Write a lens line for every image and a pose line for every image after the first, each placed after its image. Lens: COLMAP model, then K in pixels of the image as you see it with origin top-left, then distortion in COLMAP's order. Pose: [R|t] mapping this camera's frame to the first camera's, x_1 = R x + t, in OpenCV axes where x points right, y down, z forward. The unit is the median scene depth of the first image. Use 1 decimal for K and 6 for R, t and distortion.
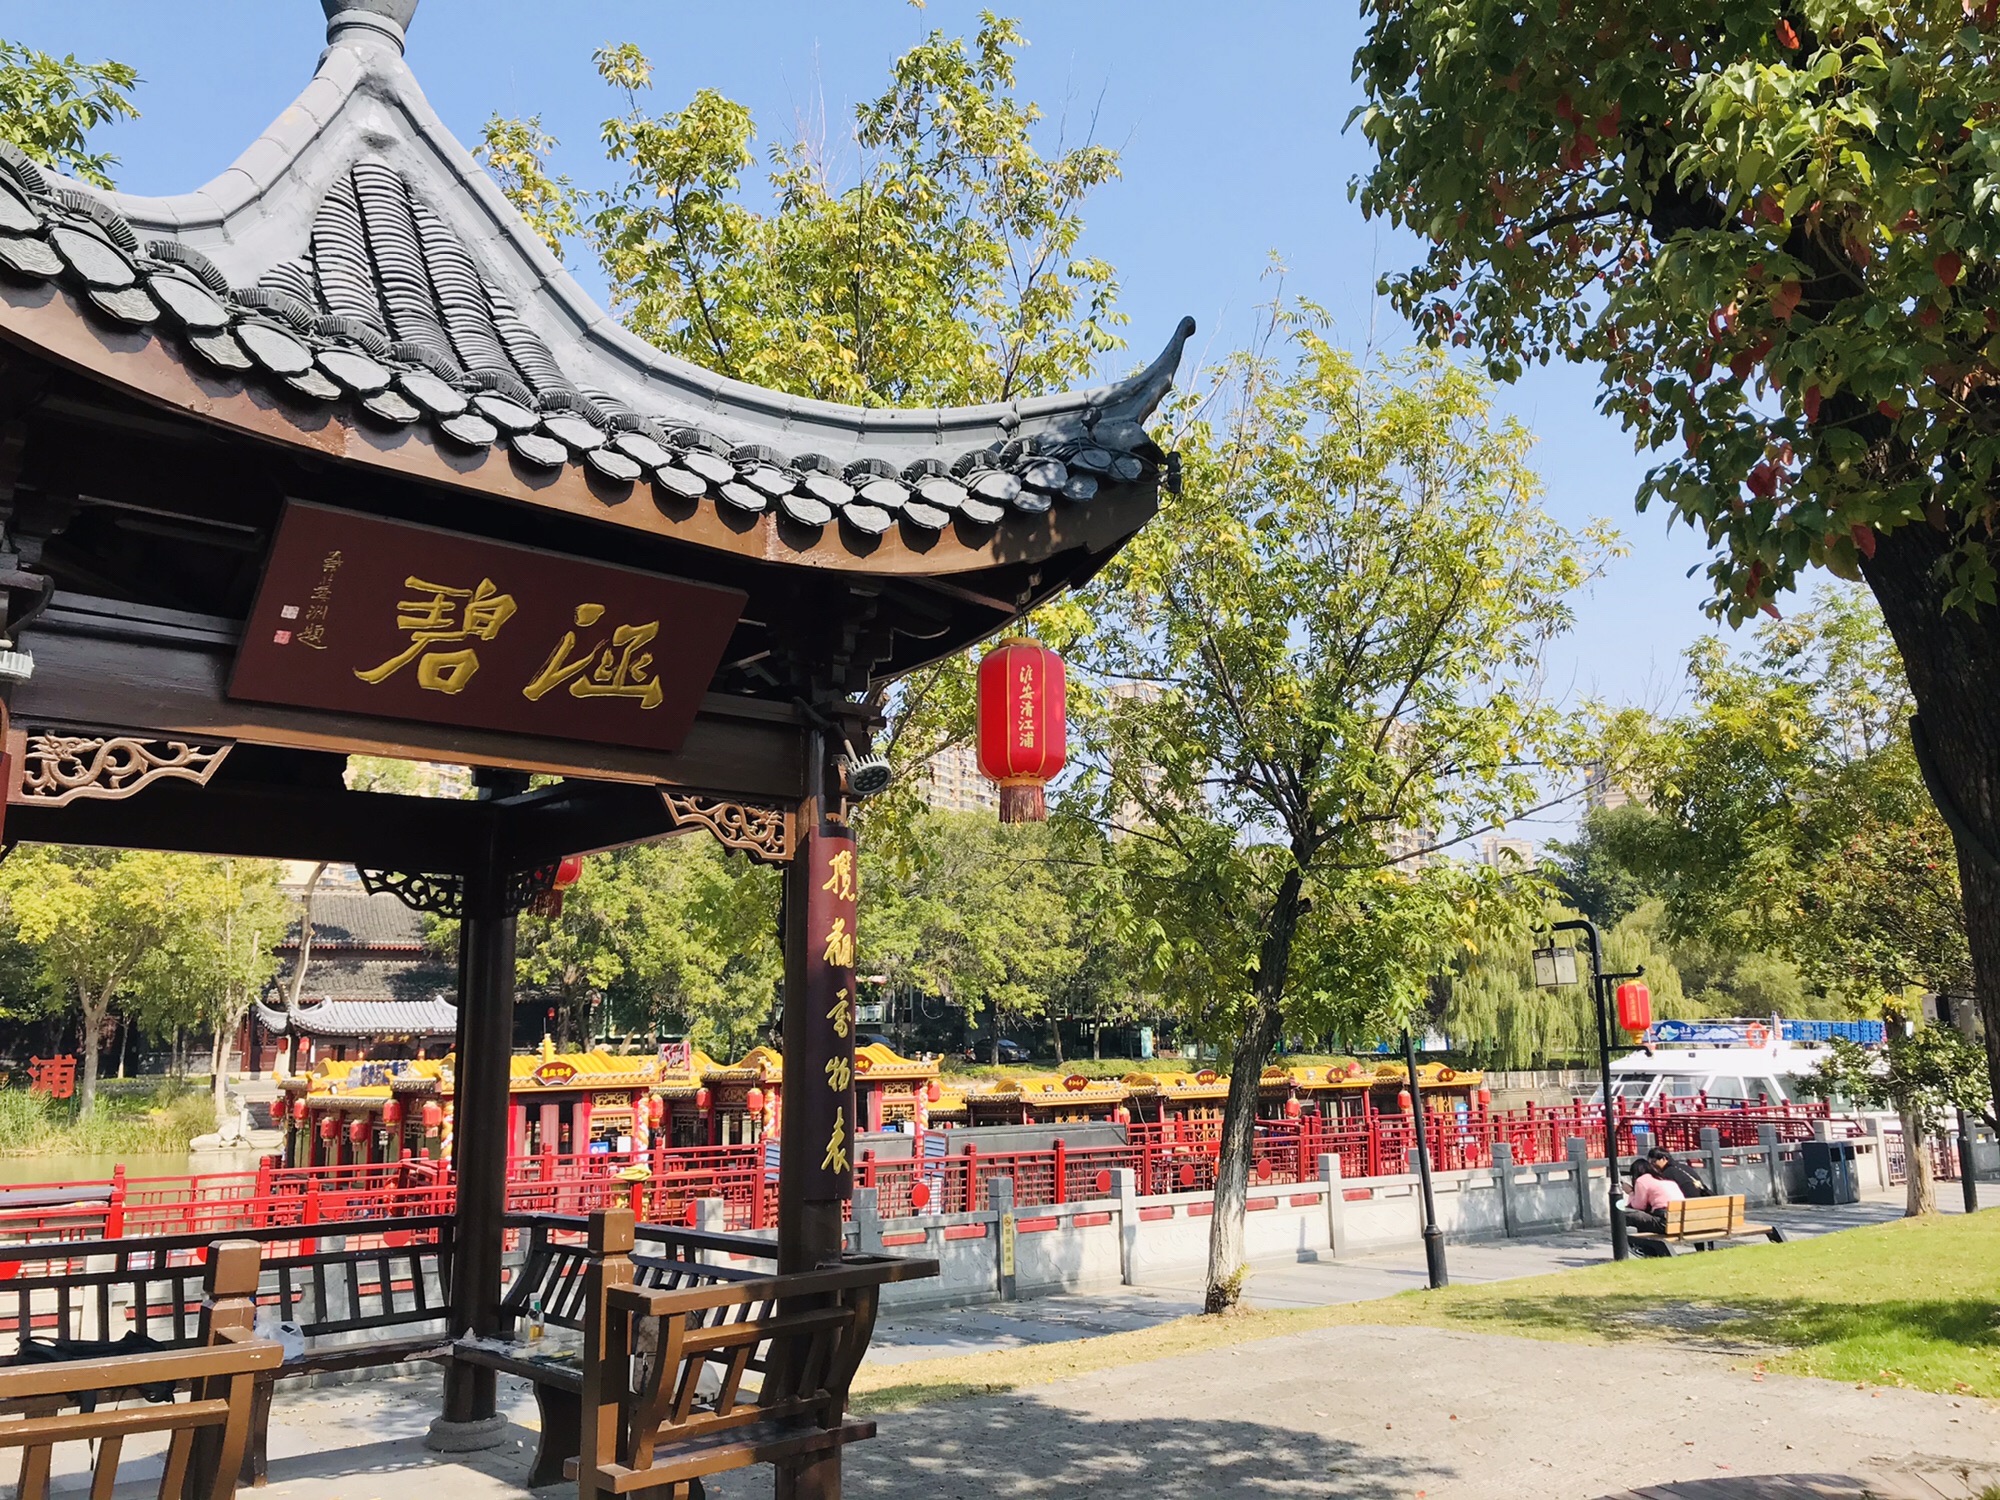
lens RADIAL K [[1661.6, 0, 1018.4], [0, 1661.6, 740.9], [0, 0, 1]] dist [0.031085, -0.038116]
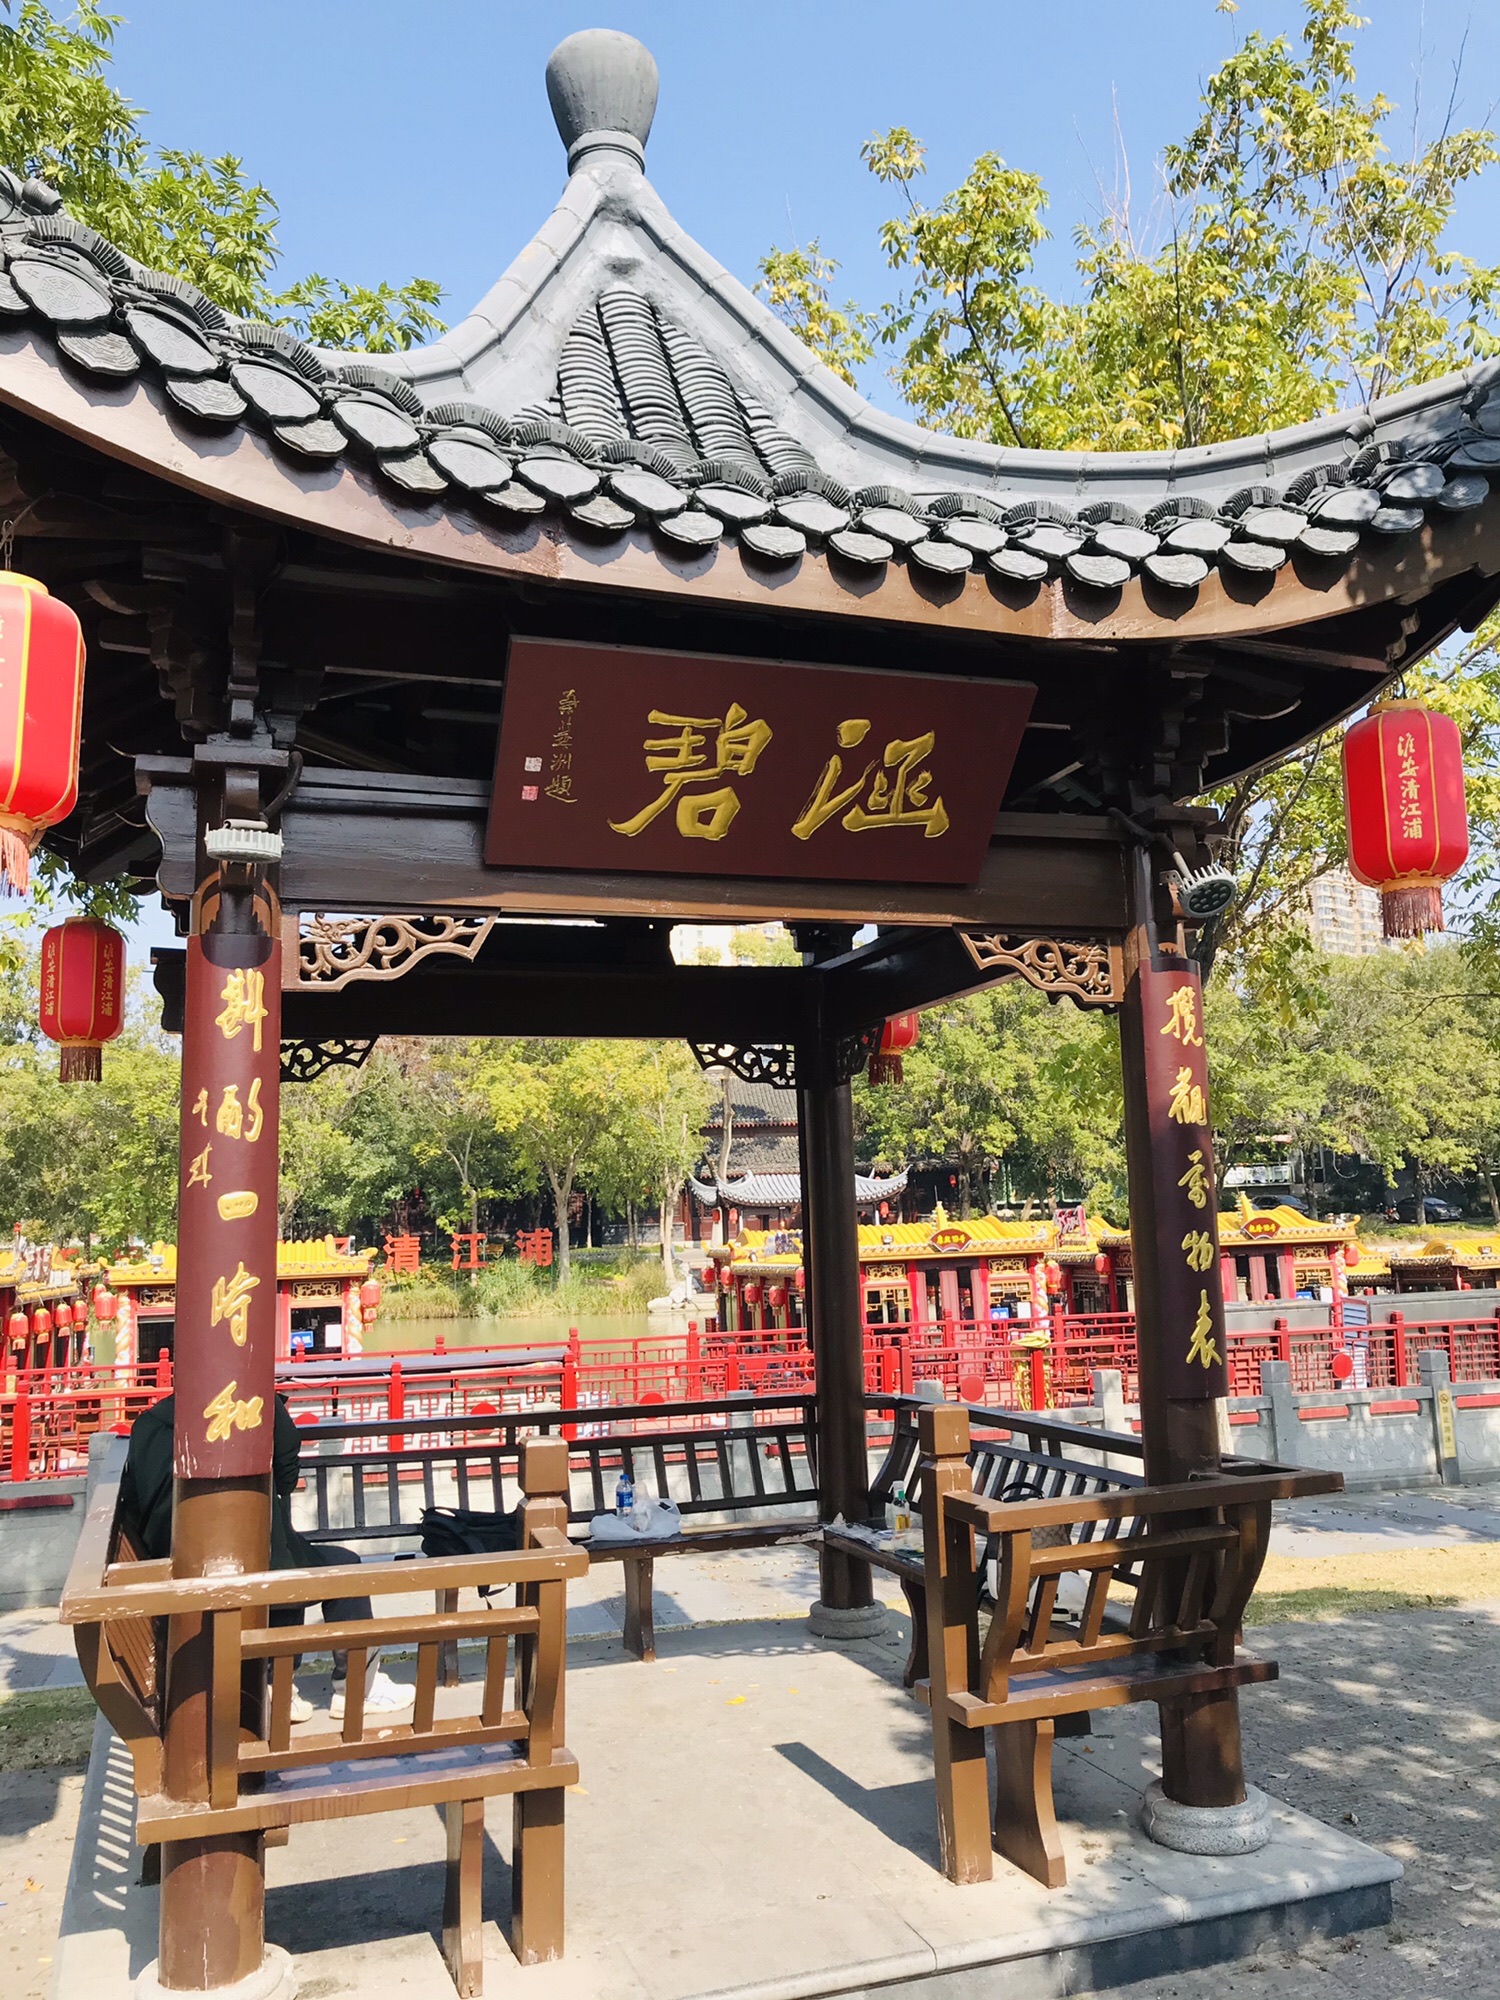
lens RADIAL K [[1661.6, 0, 752.3], [0, 1661.6, 1011.1], [0, 0, 1]] dist [0.031085, -0.038116]
pose [[0.923671, -0.066617, -0.377352, 0.008002], [0.089972, 0.994946, 0.044585, 0.020248], [0.372475, -0.075133, 0.924996, 0.135869]]
